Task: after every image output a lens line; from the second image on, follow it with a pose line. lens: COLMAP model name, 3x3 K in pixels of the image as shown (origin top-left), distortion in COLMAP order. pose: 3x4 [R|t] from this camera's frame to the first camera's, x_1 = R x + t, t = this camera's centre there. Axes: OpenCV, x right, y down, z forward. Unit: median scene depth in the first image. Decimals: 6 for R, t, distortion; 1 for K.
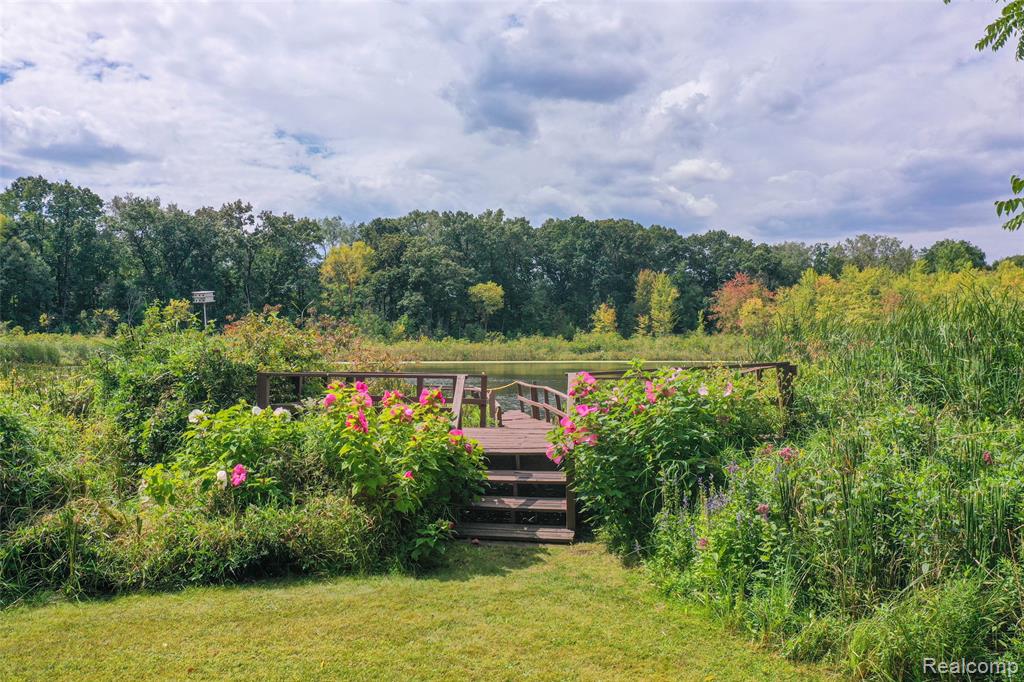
lens RADIAL K [[810.2, 0, 507.1], [0, 810.2, 344.4], [0, 0, 1]] dist [-0.001490, 0.012190]
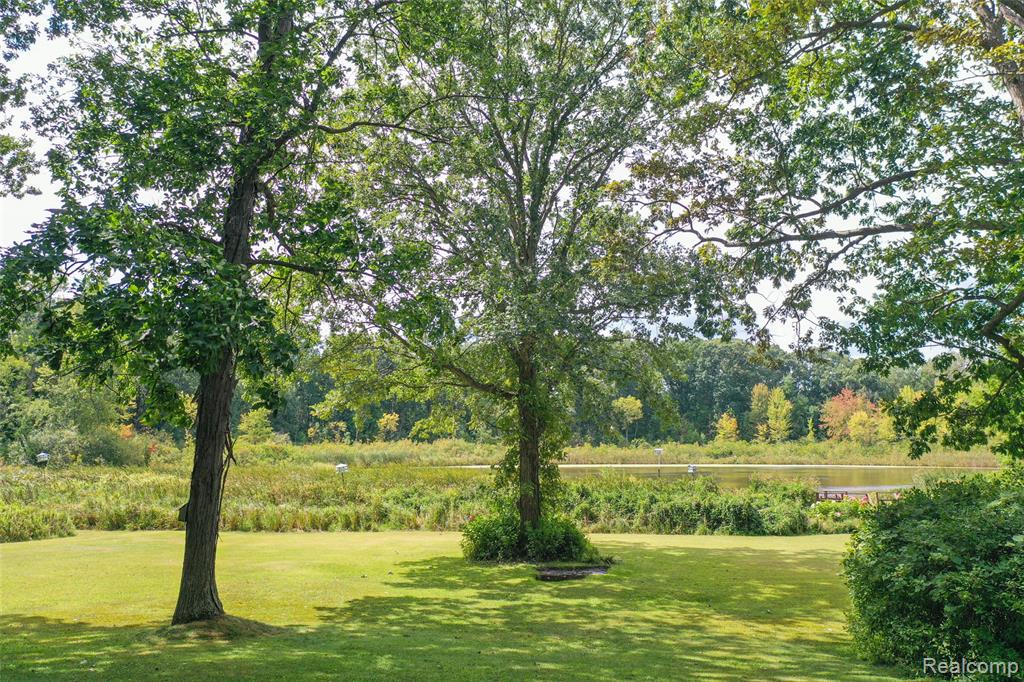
lens RADIAL K [[810.2, 0, 507.1], [0, 810.2, 344.4], [0, 0, 1]] dist [-0.001490, 0.012190]
pose [[0.995928, -0.010053, -0.089595, -0.094400], [-0.000309, 0.993377, -0.114898, -0.015626], [0.090157, 0.114458, 0.989329, -0.214531]]
